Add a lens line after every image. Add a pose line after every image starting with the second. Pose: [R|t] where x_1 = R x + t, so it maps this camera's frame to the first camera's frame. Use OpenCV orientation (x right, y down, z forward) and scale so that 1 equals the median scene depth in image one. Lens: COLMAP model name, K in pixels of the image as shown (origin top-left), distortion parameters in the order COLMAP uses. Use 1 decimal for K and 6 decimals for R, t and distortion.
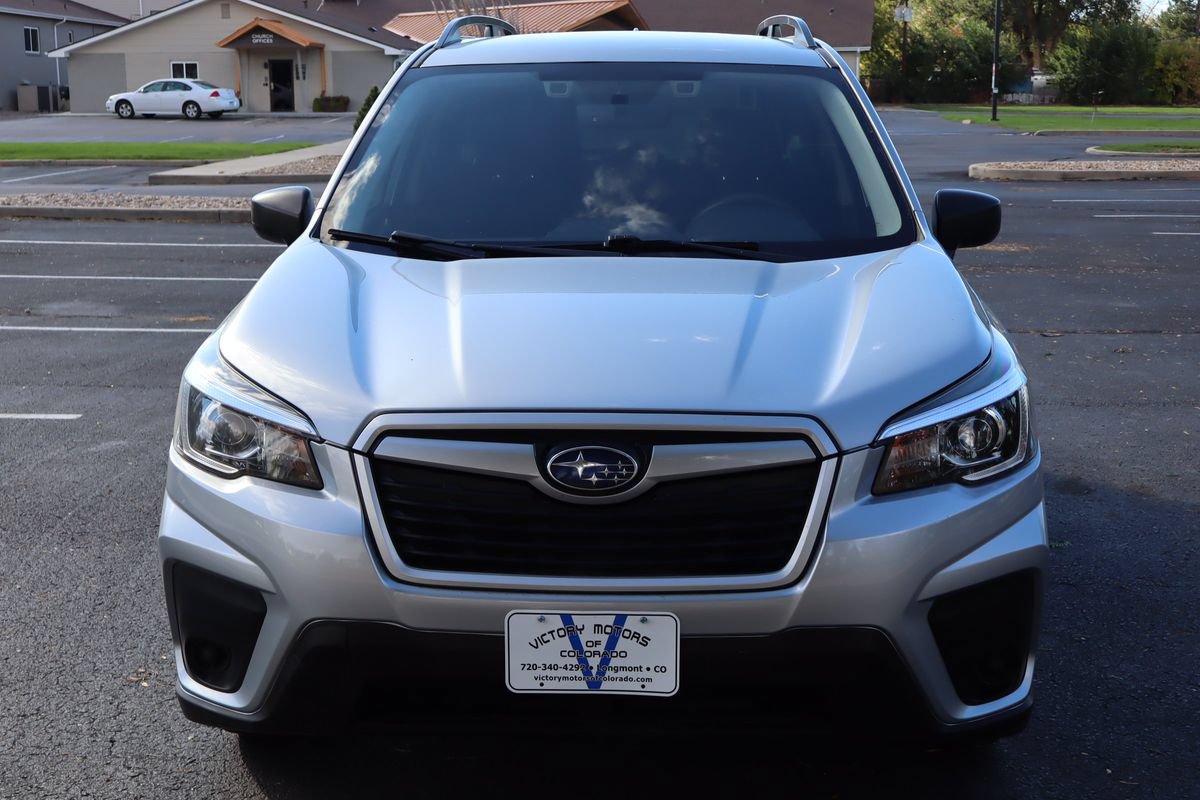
lens RADIAL K [[1754.6, 0, 595.4], [0, 1754.6, 373.1], [0, 0, 1]] dist [0.007425, -0.019114]
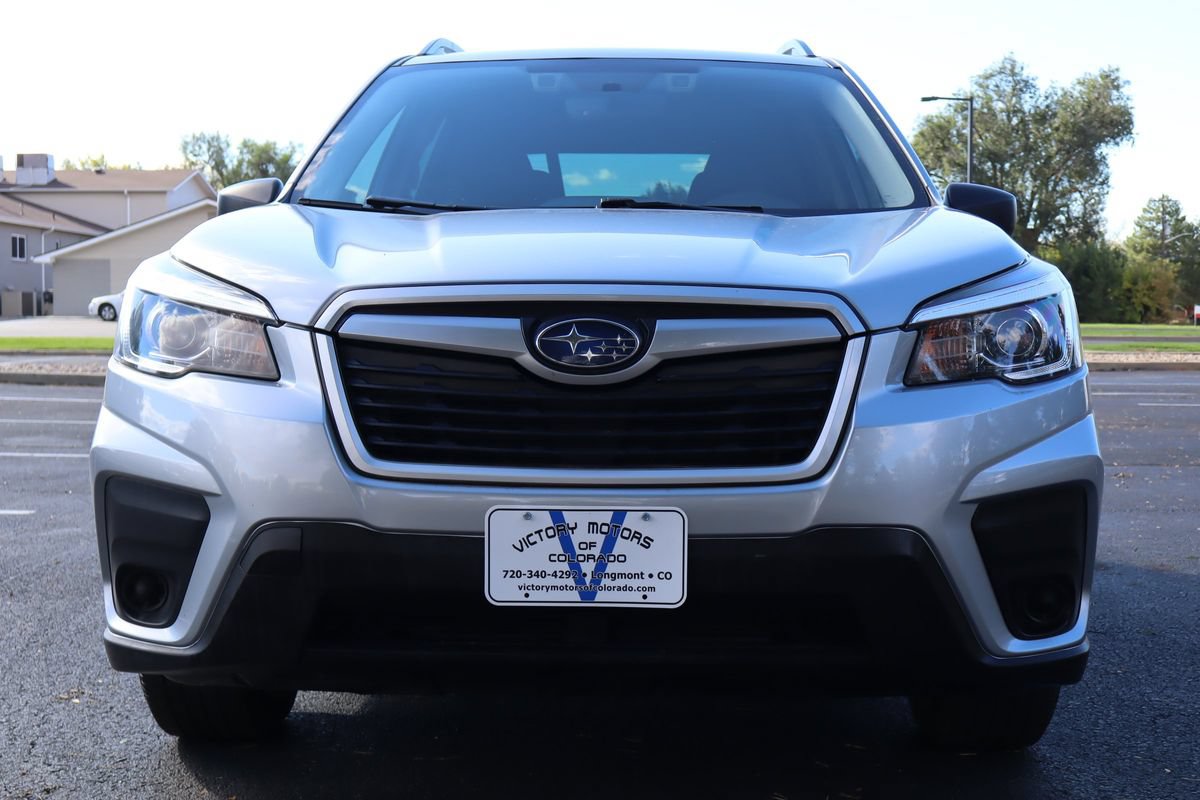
lens RADIAL K [[1713.4, 0, 600.0], [0, 1713.4, 400.0], [0, 0, 1]] dist [-0.002260, -0.004077]
pose [[0.999832, 0.007700, 0.016630, -0.009314], [-0.005167, 0.989081, -0.147284, 0.203545], [-0.017583, 0.147174, 0.988954, 0.152969]]
